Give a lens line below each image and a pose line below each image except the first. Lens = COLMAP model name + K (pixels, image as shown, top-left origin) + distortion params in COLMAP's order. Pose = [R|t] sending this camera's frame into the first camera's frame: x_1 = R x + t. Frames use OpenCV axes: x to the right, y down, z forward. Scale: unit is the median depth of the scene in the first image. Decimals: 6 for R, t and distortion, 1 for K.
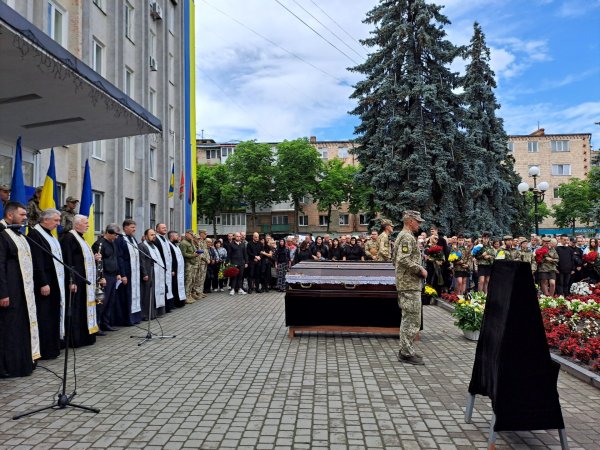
lens RADIAL K [[441.4, 0, 302.1], [0, 441.4, 221.2], [0, 0, 1]] dist [0.073797, -0.054149]
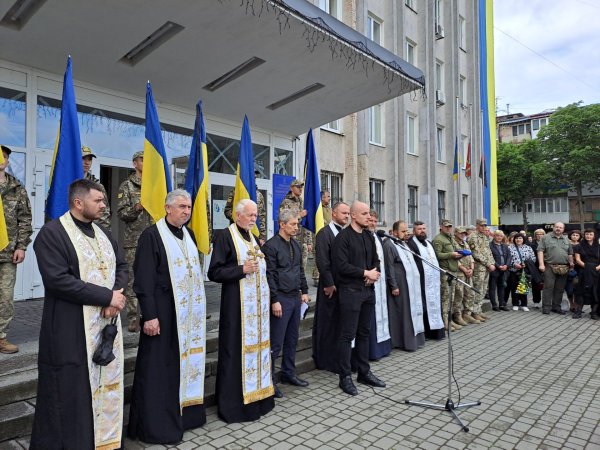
lens RADIAL K [[441.4, 0, 303.6], [0, 441.4, 216.4], [0, 0, 1]] dist [0.073797, -0.054149]
pose [[0.788754, -0.025302, -0.614188, -0.016386], [0.032330, 0.999477, 0.000345, 0.003588], [0.613858, -0.020128, 0.789160, 0.184584]]
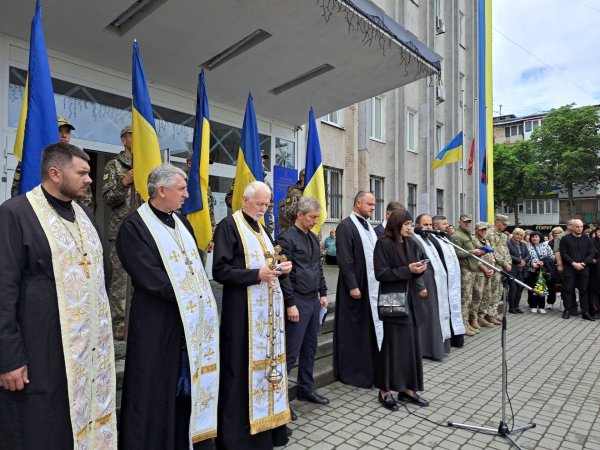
lens RADIAL K [[441.4, 0, 311.6], [0, 441.4, 222.9], [0, 0, 1]] dist [0.073797, -0.054149]
pose [[0.813388, -0.008479, -0.581660, -0.049860], [0.022203, 0.999618, 0.016478, 0.008228], [0.581298, -0.026318, 0.813265, 0.203600]]
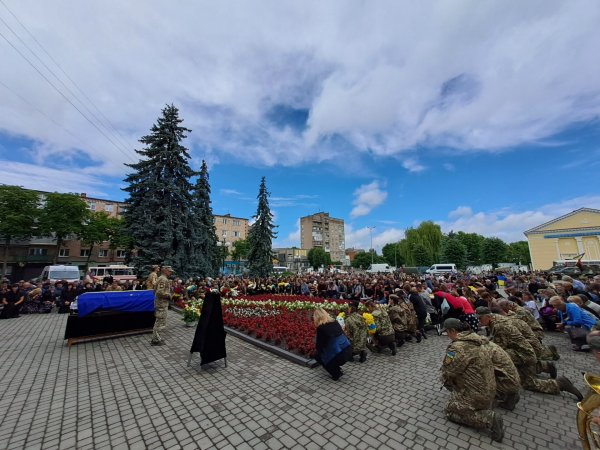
lens RADIAL K [[238.3, 0, 301.3], [0, 238.3, 227.0], [0, 0, 1]] dist [-0.000825, 0.000551]
pose [[0.700357, 0.118921, 0.703816, -0.030387], [-0.035307, 0.990588, -0.132243, -0.021060], [-0.712919, 0.067768, 0.697965, -0.056187]]
